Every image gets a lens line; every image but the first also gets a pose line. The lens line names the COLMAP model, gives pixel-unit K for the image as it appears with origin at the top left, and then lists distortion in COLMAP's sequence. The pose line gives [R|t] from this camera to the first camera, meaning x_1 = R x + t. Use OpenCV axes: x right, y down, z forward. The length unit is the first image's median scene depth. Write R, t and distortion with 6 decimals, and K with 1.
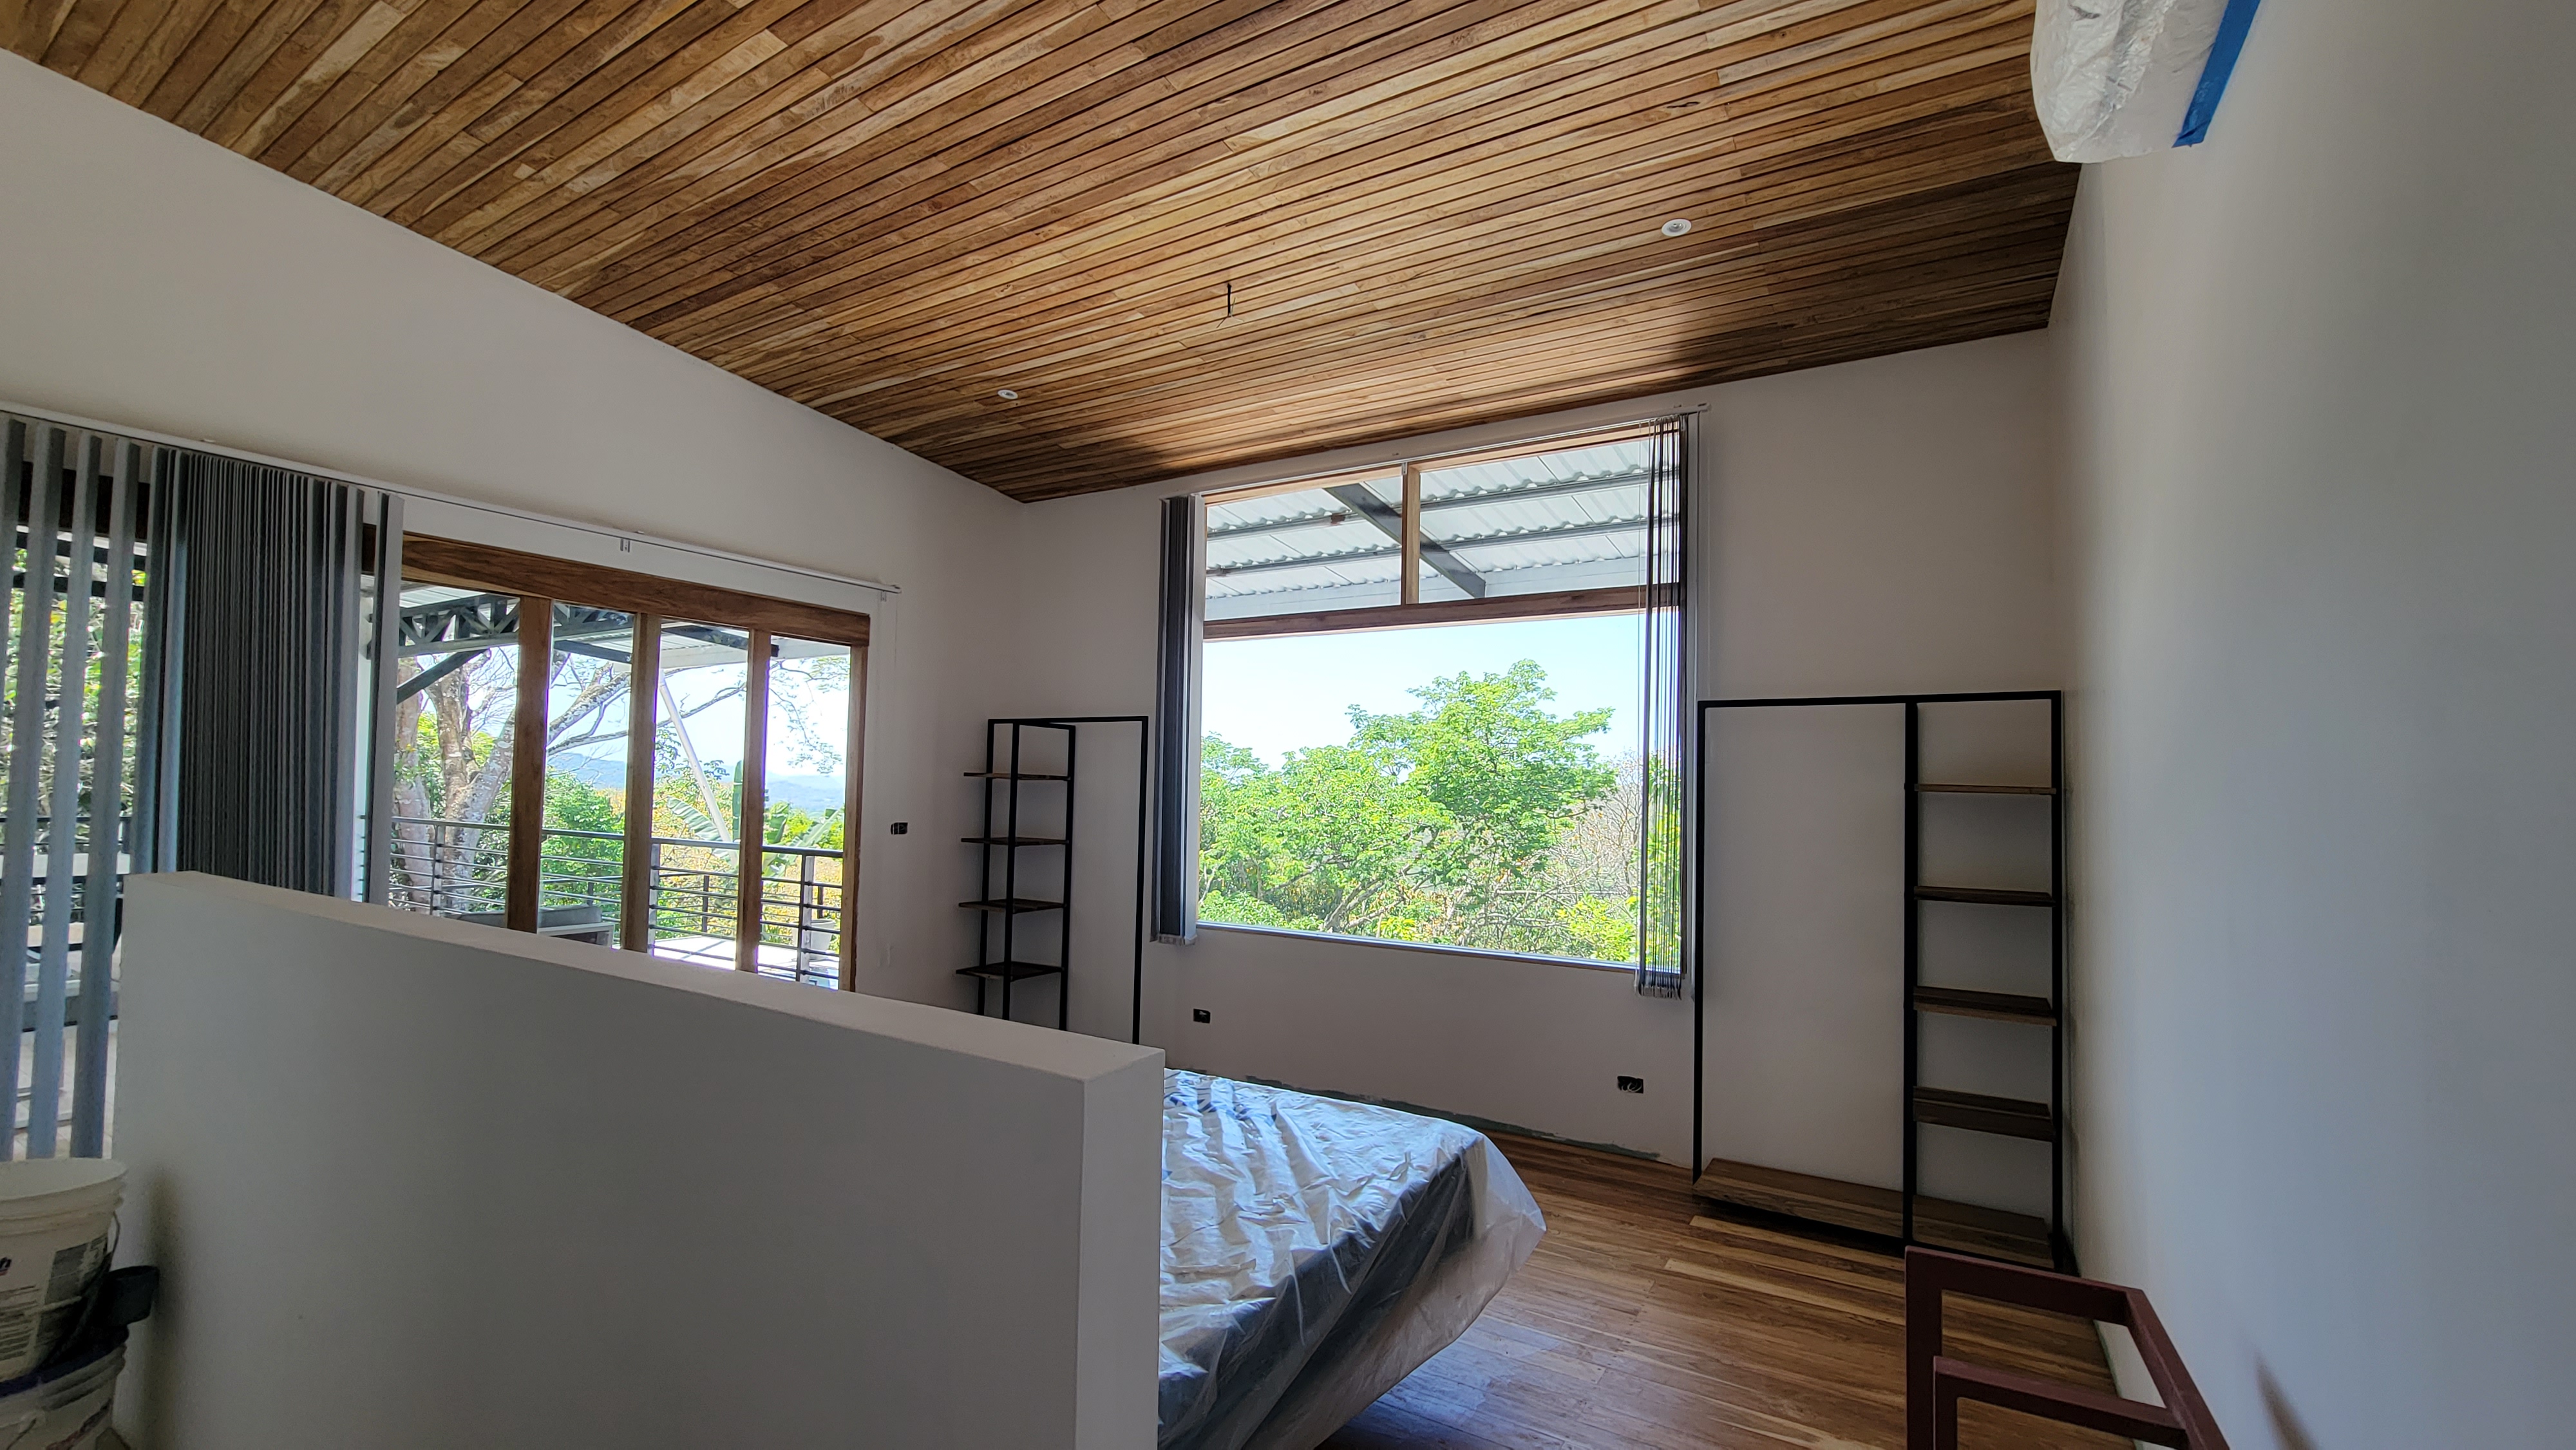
lens RADIAL K [[1053.5, 0, 1300.1], [0, 1053.5, 734.9], [0, 0, 1]] dist [-0.003450, -0.002930]
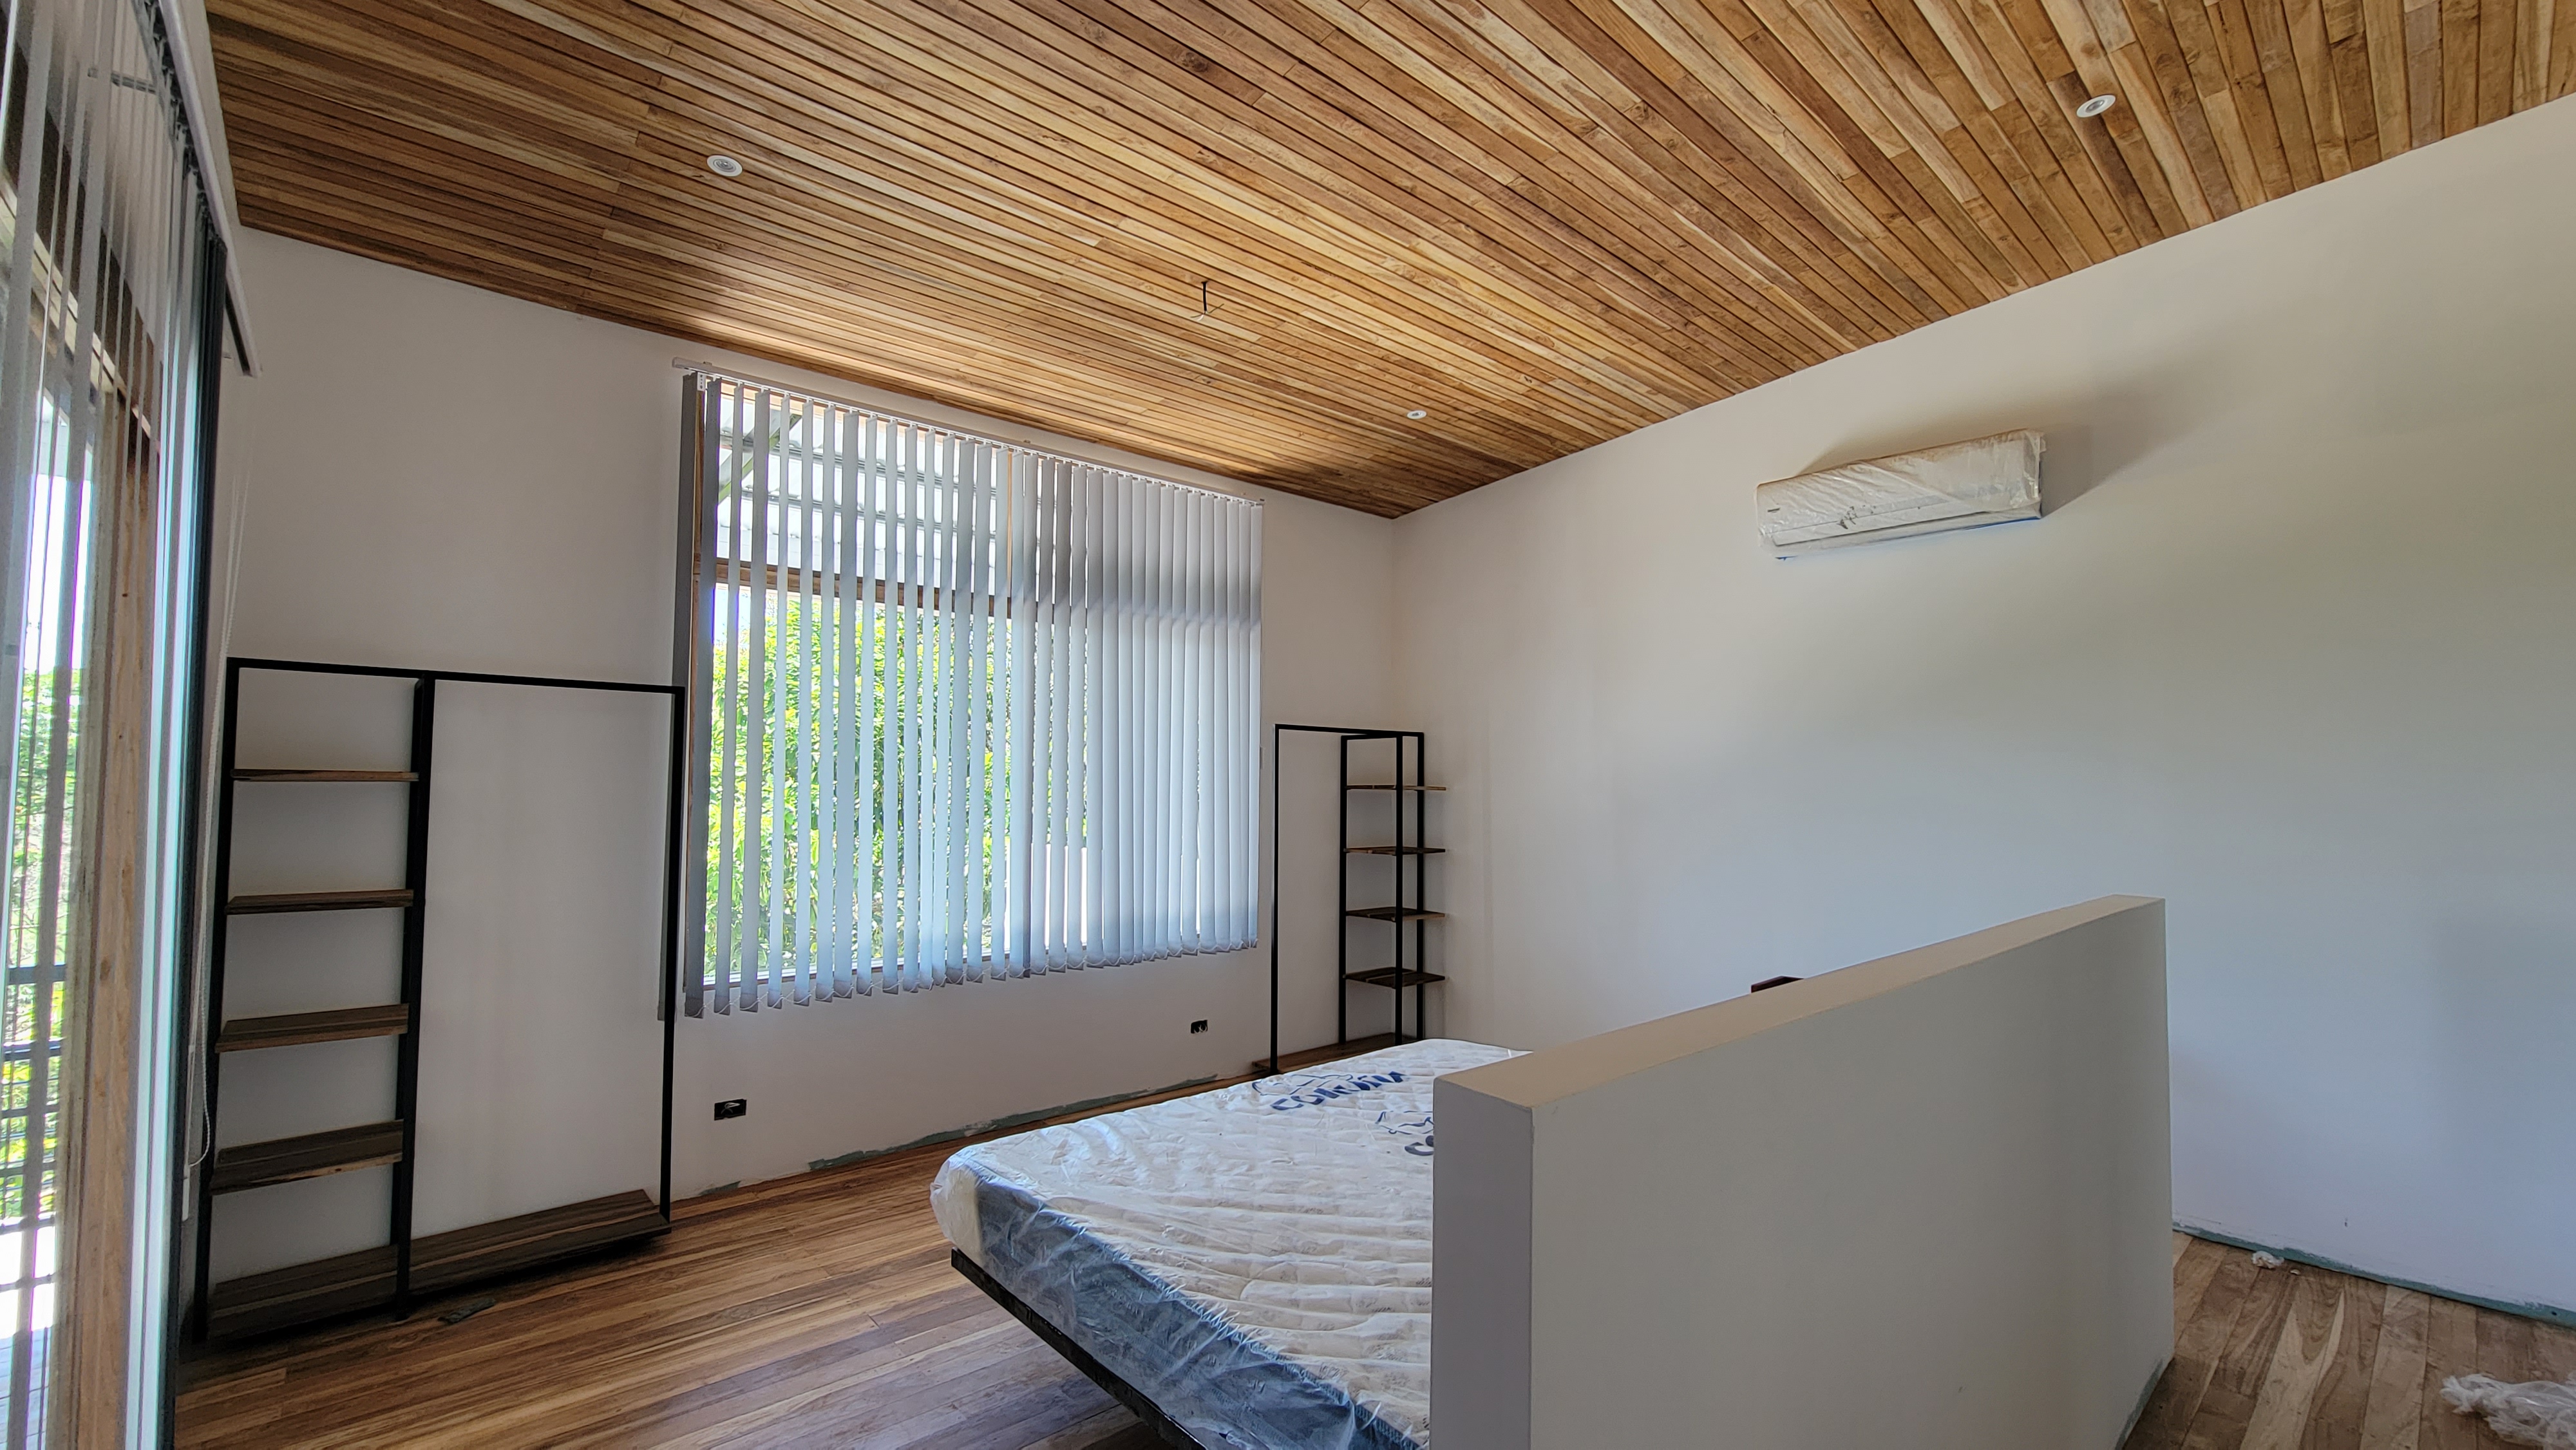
lens RADIAL K [[1053.5, 0, 1284.3], [0, 1053.5, 730.9], [0, 0, 1]] dist [-0.003450, -0.002930]
pose [[0.300216, 0.039006, 0.953073, -0.846538], [-0.049506, 0.998454, -0.025269, 0.010793], [-0.952586, -0.039596, 0.301683, 0.541608]]
